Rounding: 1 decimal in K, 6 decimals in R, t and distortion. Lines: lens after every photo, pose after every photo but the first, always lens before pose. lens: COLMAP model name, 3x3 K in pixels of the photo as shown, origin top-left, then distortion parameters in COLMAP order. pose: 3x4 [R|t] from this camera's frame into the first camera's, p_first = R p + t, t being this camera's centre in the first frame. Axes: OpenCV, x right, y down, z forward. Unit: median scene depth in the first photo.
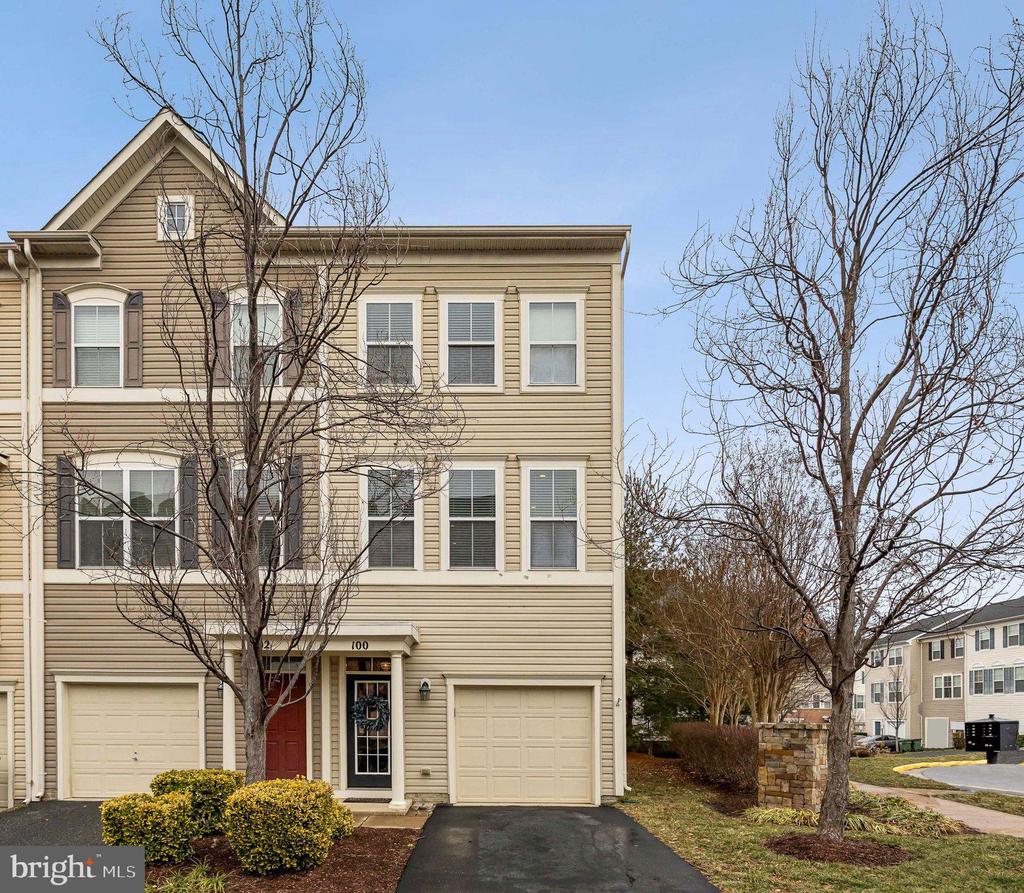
lens RADIAL K [[603.9, 0, 512.0], [0, 603.9, 446.5], [0, 0, 1]] dist [-0.002412, -0.000626]
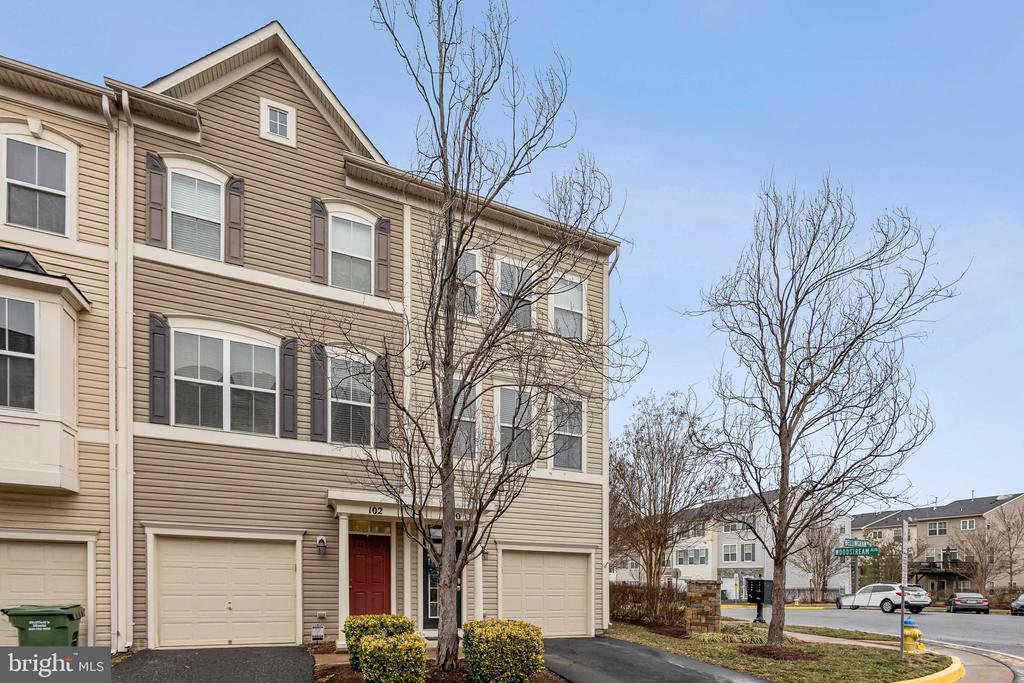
lens RADIAL K [[470.7, 0, 512.0], [0, 470.7, 341.5], [0, 0, 1]] dist [-0.002003, 0.000623]
pose [[0.907259, 0.196910, 0.371628, -0.530730], [-0.185629, 0.980382, -0.066286, 0.002556], [-0.377389, -0.008847, 0.926013, 0.014315]]
